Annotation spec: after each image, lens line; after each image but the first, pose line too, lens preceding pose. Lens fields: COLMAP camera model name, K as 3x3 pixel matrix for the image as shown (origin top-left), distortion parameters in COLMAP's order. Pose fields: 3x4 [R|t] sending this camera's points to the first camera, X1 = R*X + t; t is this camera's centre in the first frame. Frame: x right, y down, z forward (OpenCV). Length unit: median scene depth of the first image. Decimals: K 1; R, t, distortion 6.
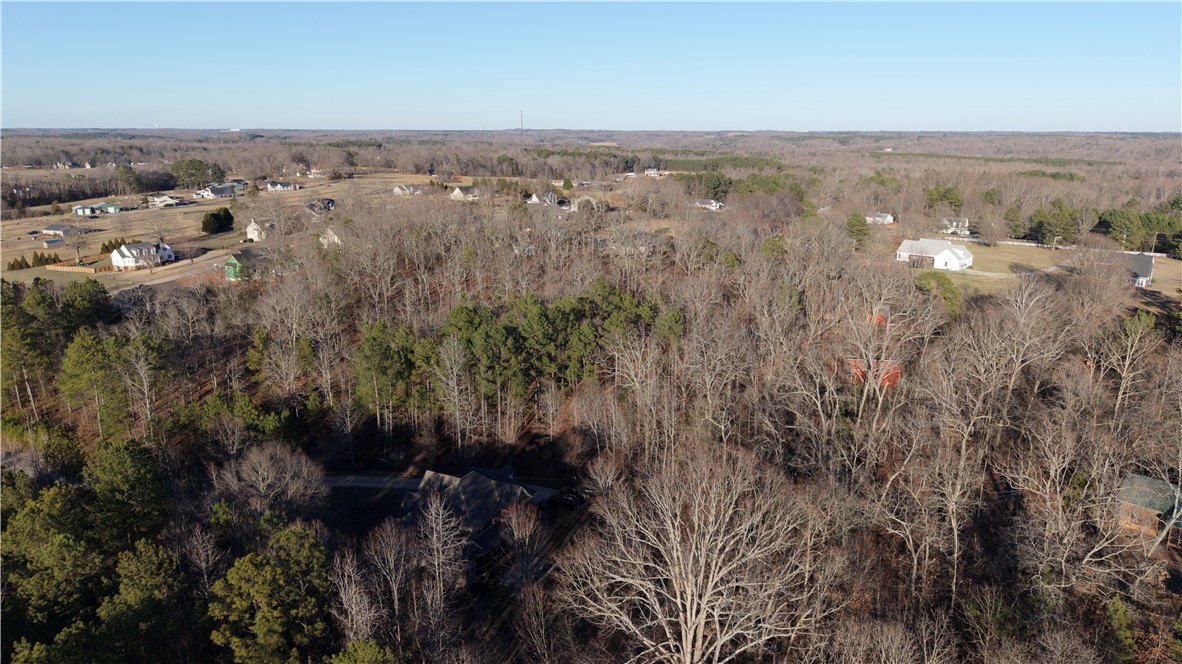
lens RADIAL K [[786.4, 0, 592.1], [0, 786.4, 337.0], [0, 0, 1]] dist [0.023152, -0.027627]
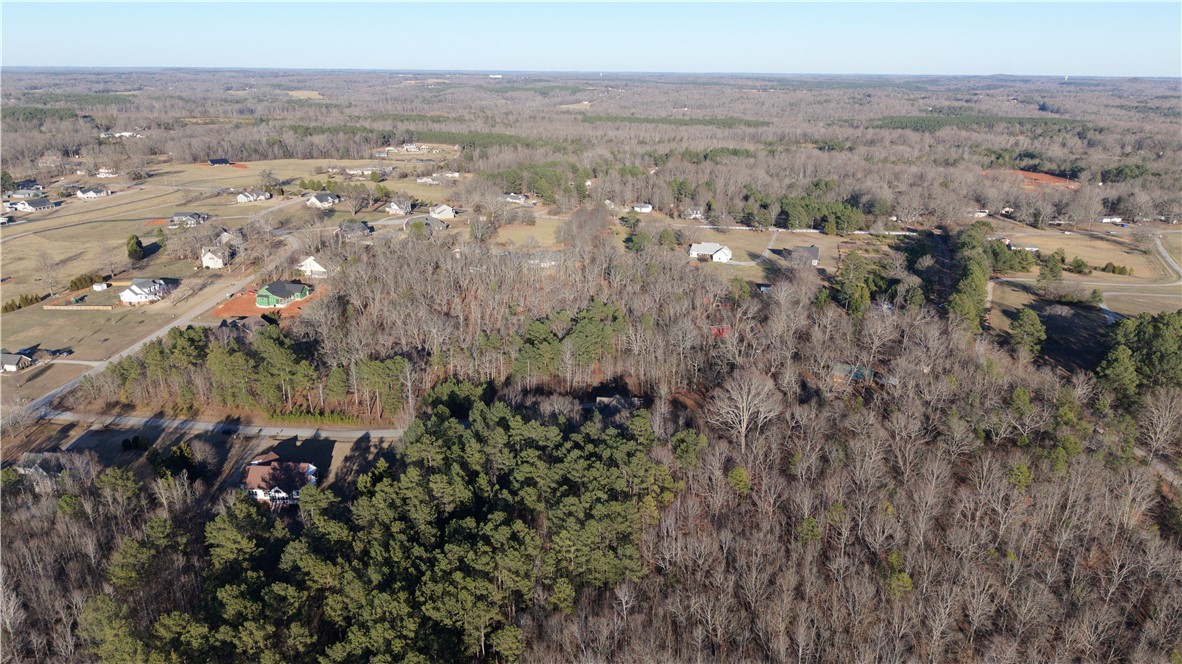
lens RADIAL K [[786.4, 0, 593.9], [0, 786.4, 329.7], [0, 0, 1]] dist [0.023152, -0.027627]
pose [[0.928865, -0.110814, 0.353453, -0.367030], [0.087930, 0.992892, 0.080213, -0.082665], [-0.359830, -0.043428, 0.932007, -0.440353]]
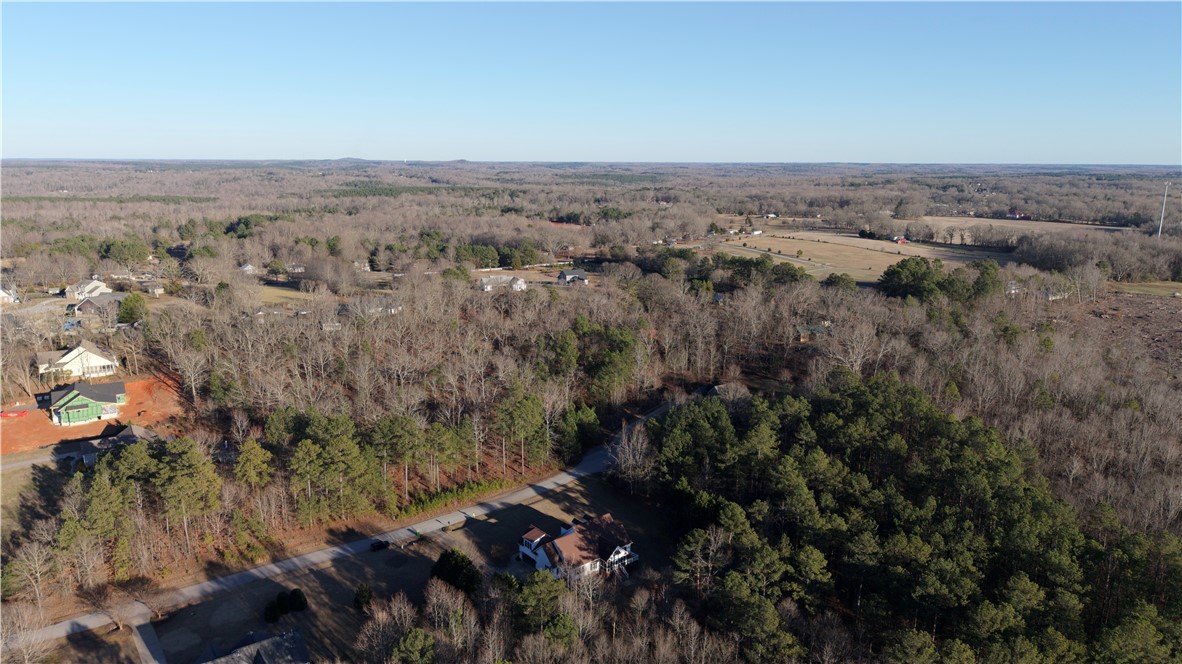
lens RADIAL K [[786.4, 0, 593.0], [0, 786.4, 333.1], [0, 0, 1]] dist [0.023152, -0.027627]
pose [[0.412734, -0.195840, 0.889549, -0.880988], [0.227320, 0.967856, 0.107608, -0.120165], [-0.882030, 0.157799, 0.443985, 0.072630]]
